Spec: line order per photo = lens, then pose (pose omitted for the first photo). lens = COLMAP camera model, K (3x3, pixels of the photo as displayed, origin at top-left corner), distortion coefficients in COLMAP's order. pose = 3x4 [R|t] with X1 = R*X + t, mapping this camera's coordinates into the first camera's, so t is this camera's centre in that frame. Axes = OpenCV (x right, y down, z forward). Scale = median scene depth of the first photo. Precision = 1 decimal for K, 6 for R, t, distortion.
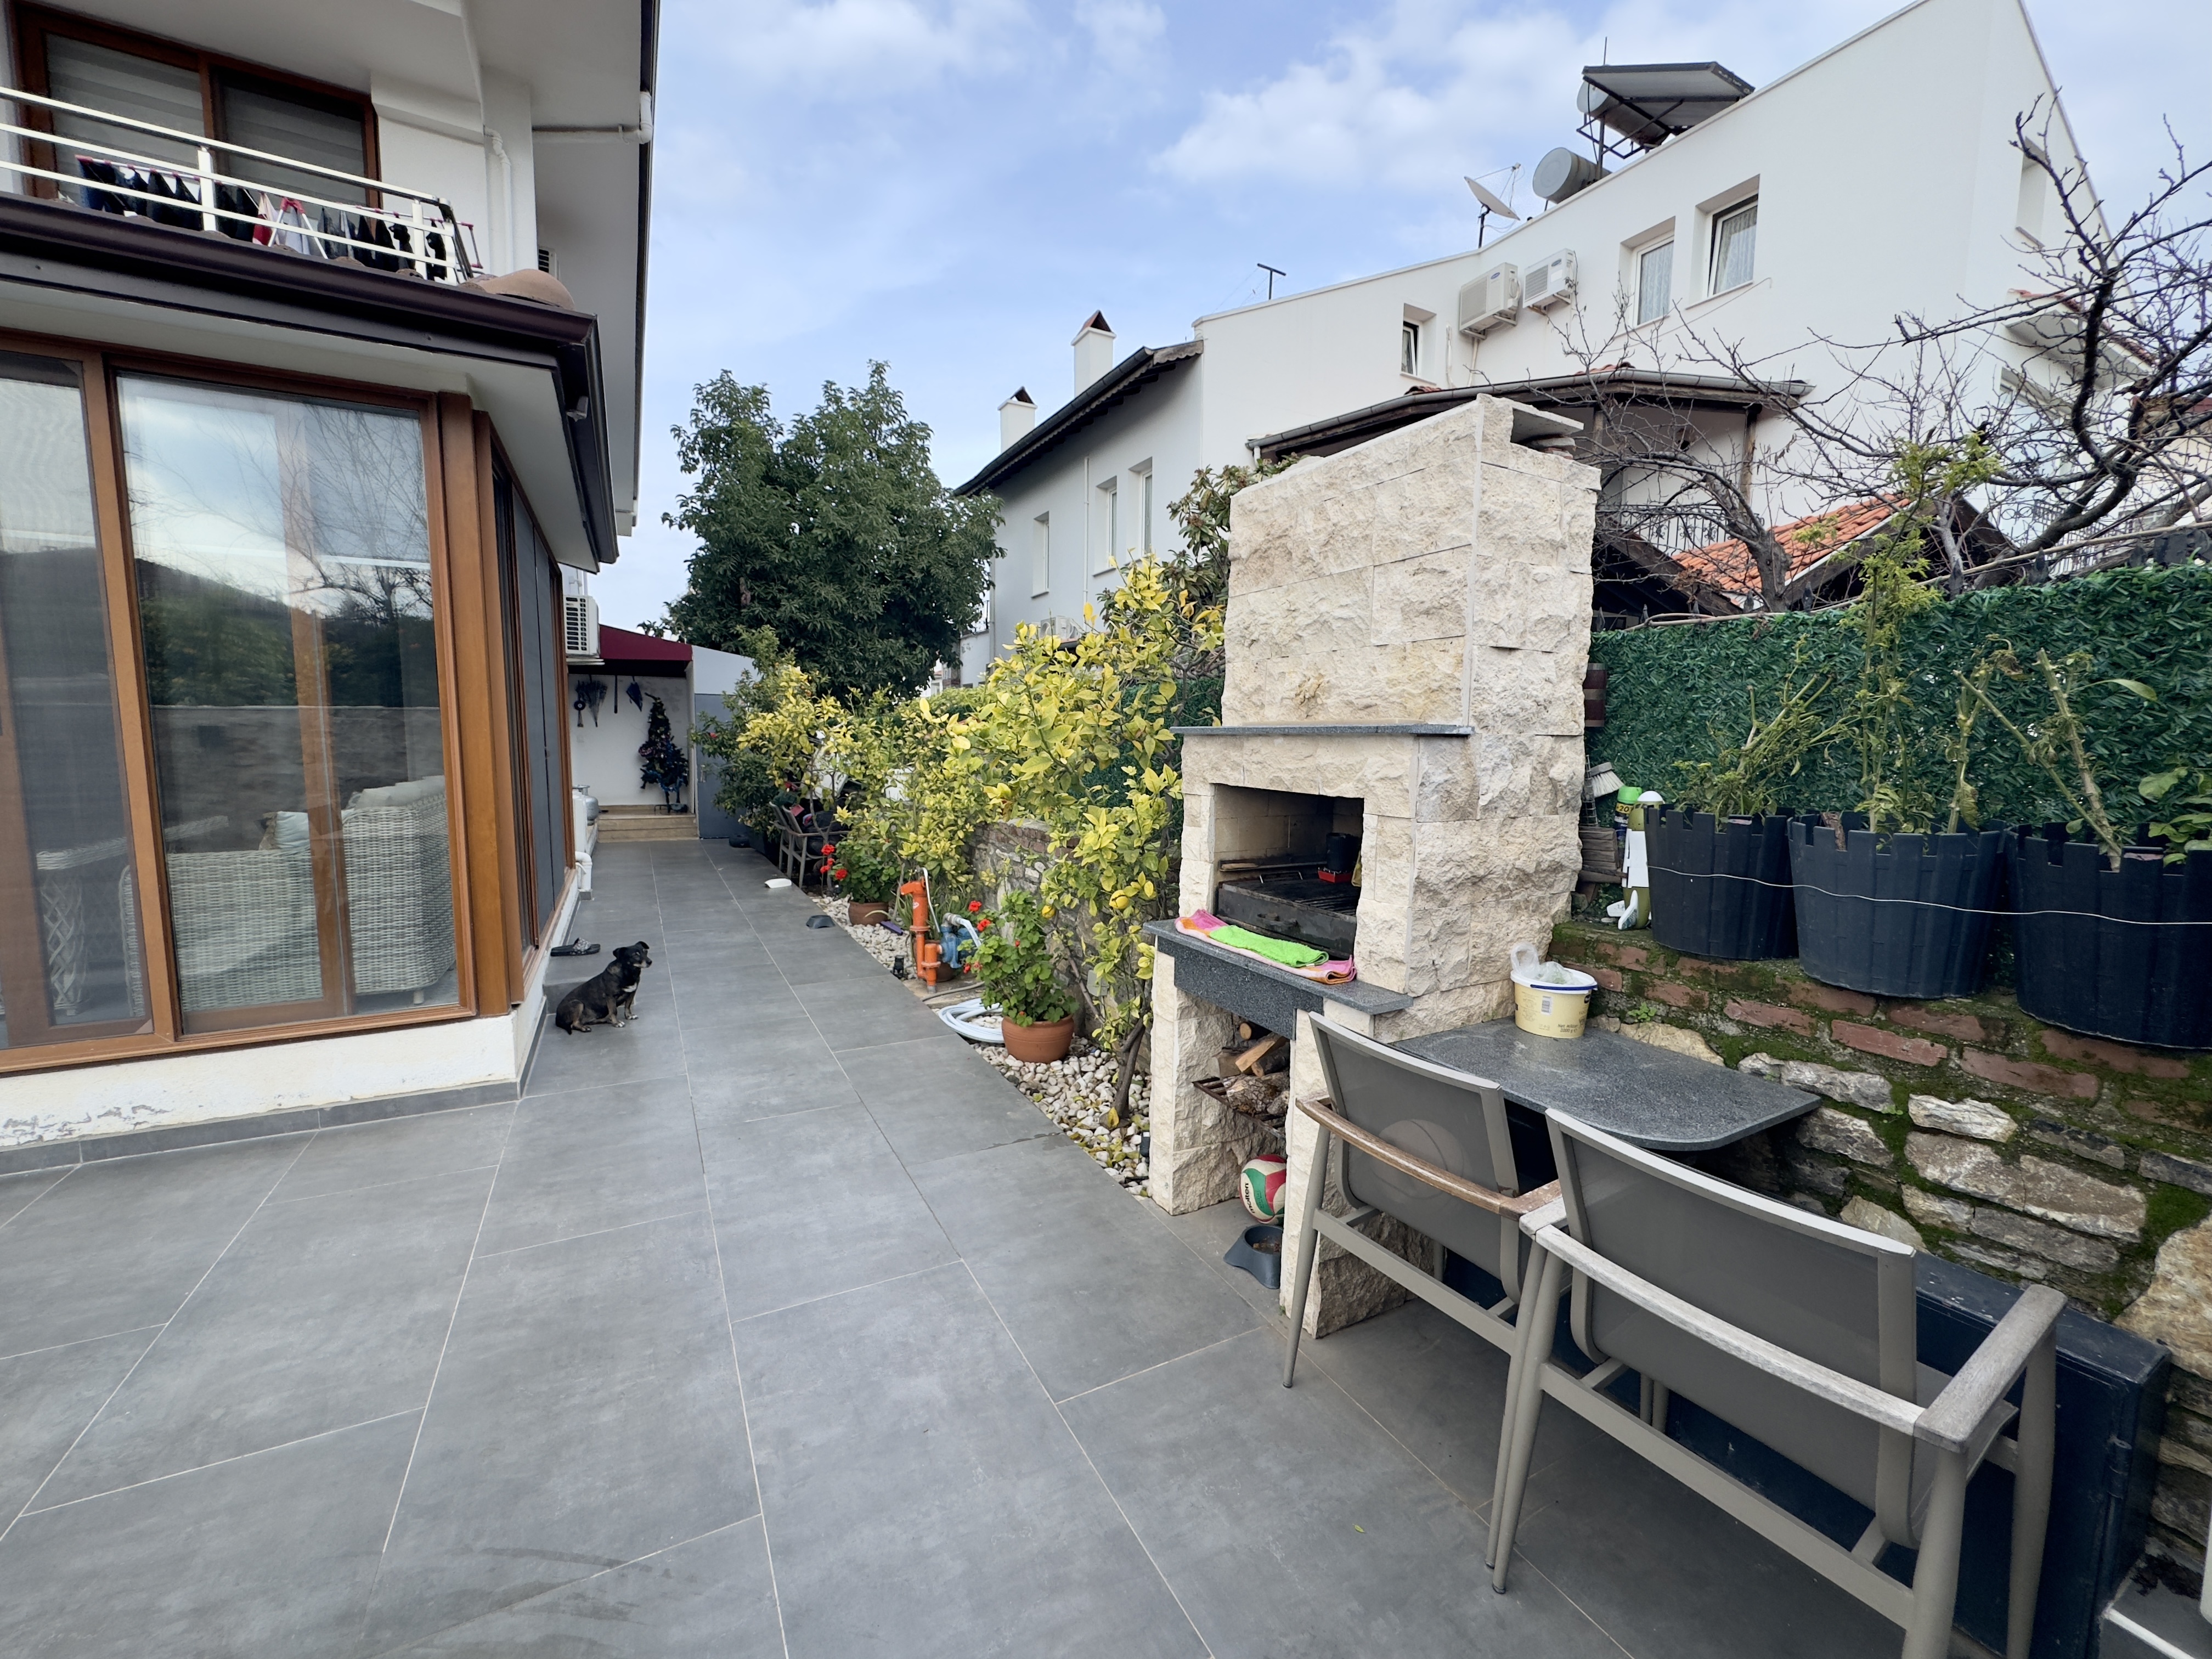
lens RADIAL K [[881.6, 0, 1103.3], [0, 881.6, 826.3], [0, 0, 1]] dist [-0.002983, 0.000385]
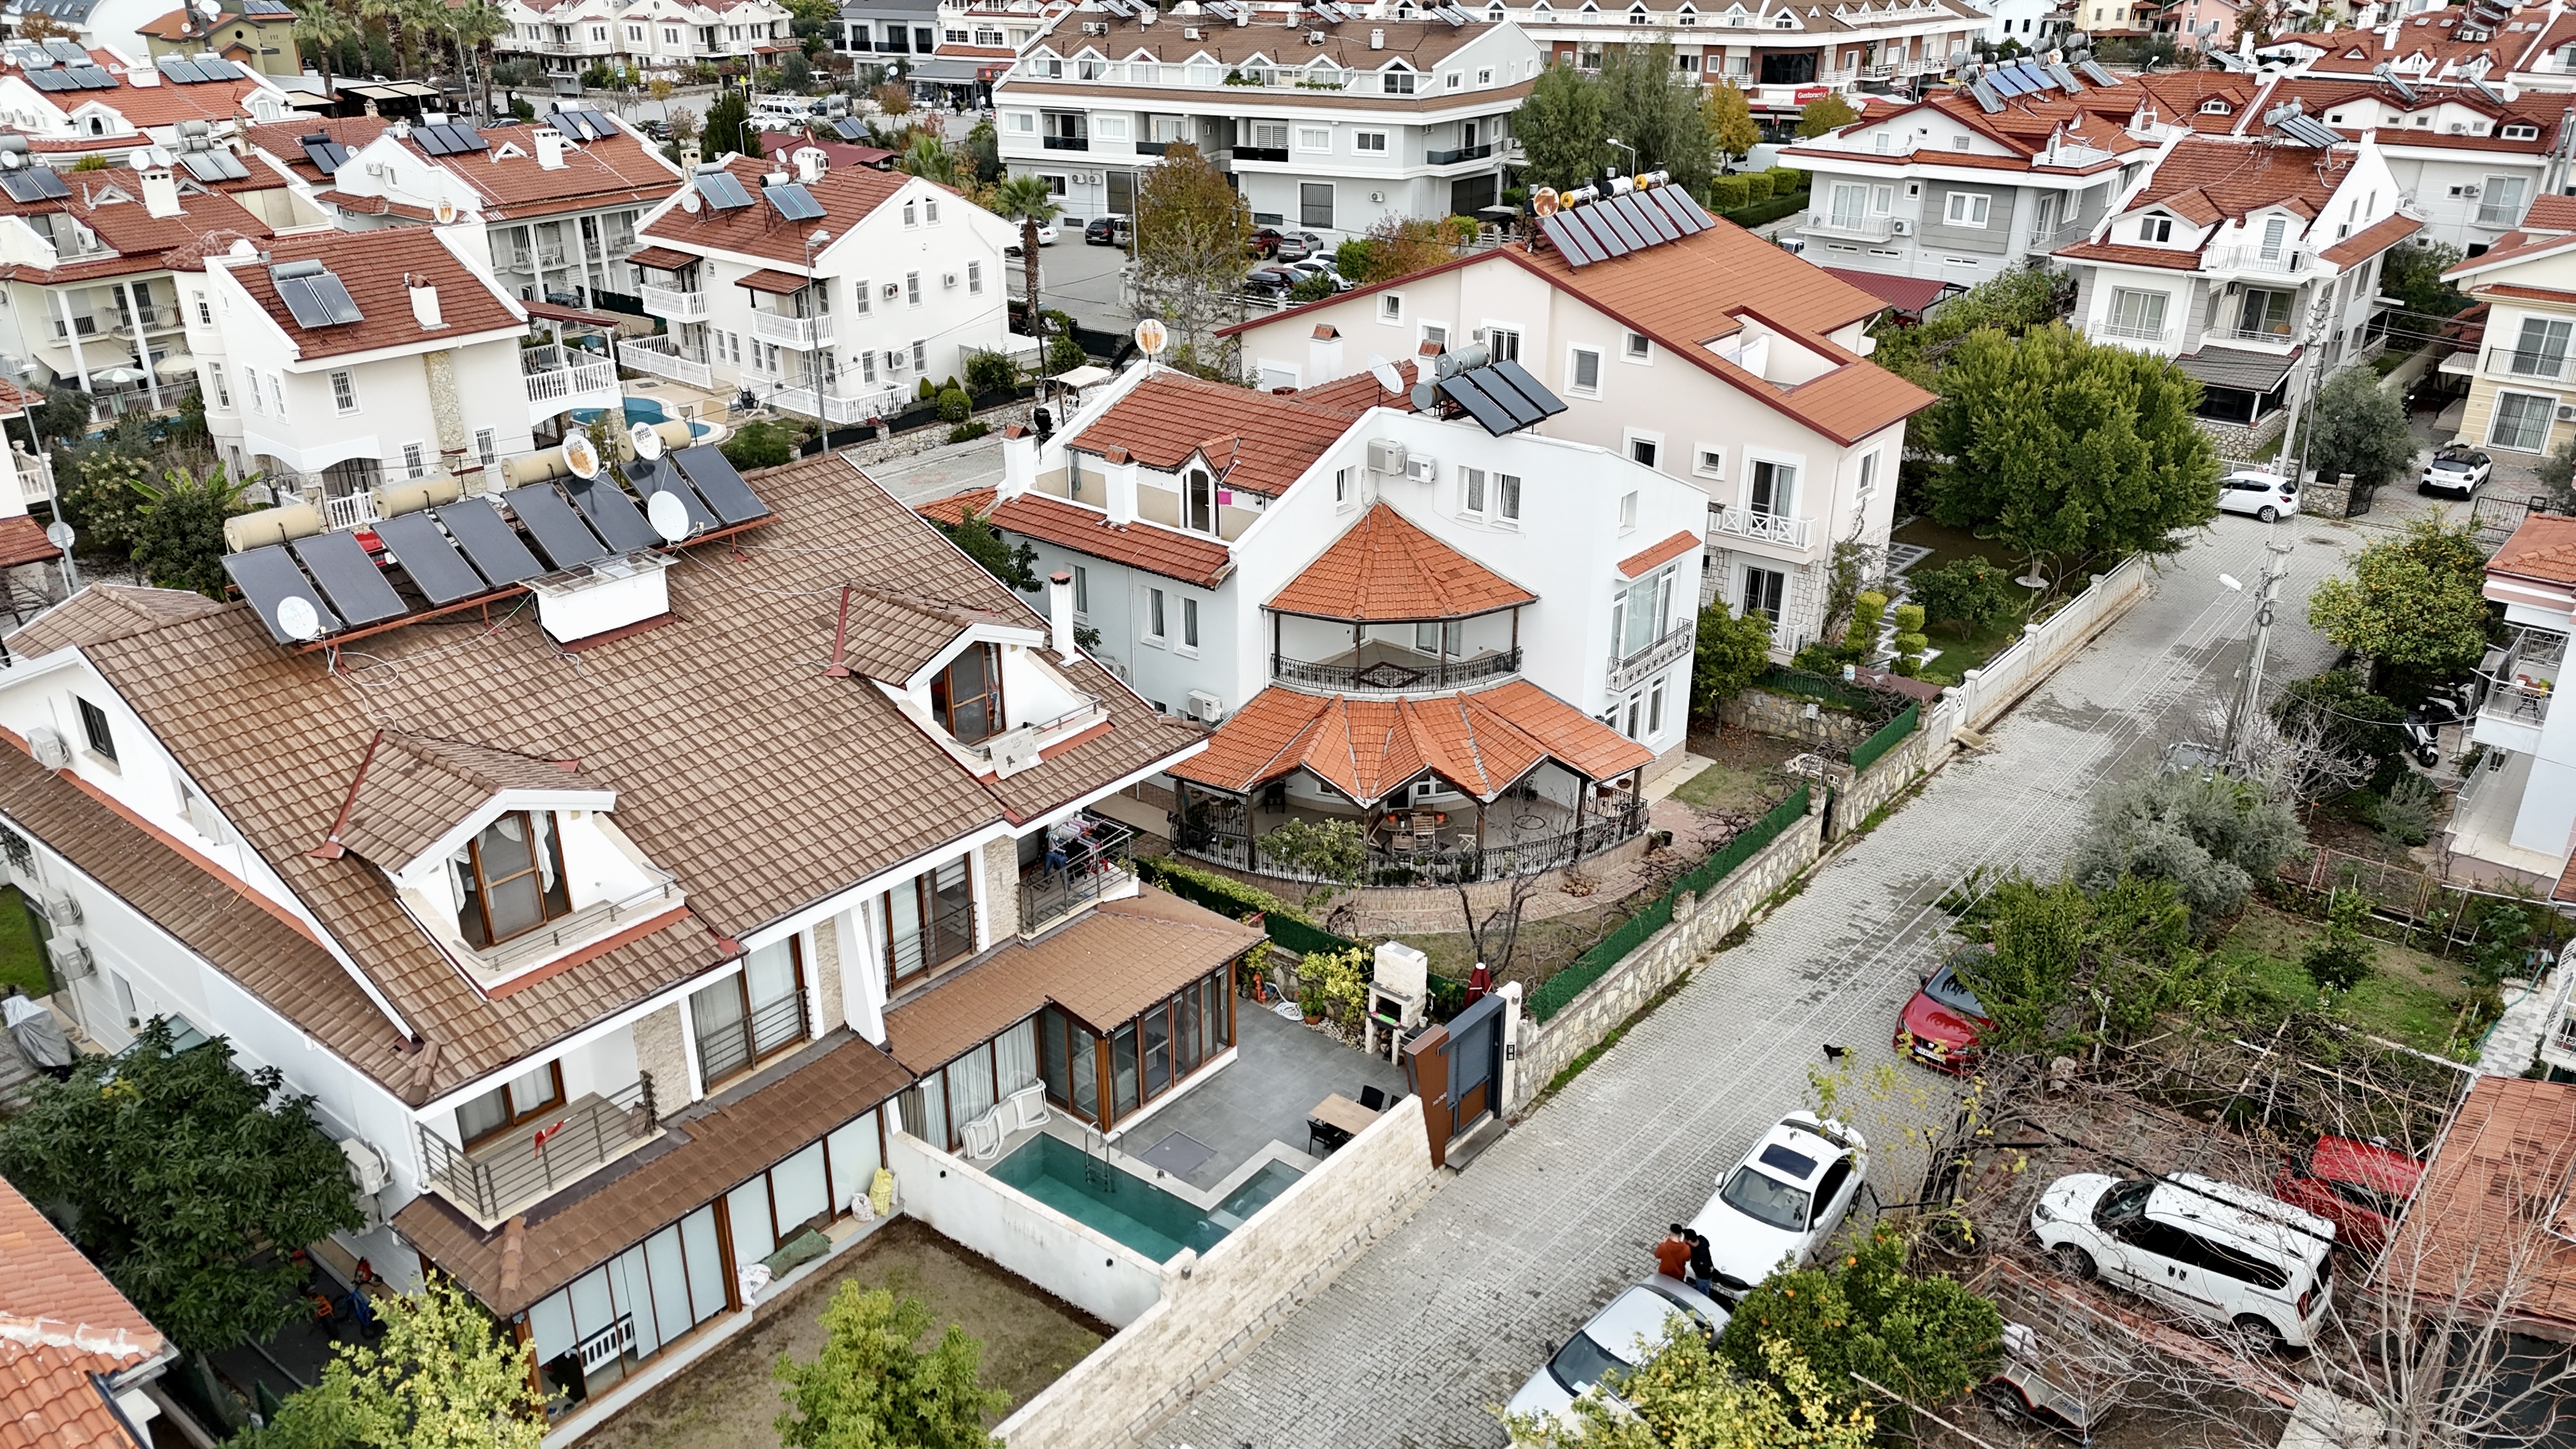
lens RADIAL K [[1859.1, 0, 1289.5], [0, 1859.1, 708.7], [0, 0, 1]] dist [0.053603, -0.004492]
pose [[0.925867, -0.155466, 0.344385, -3.036271], [0.045126, 0.950405, 0.307723, -3.934596], [-0.375145, -0.269370, 0.886964, -6.471444]]
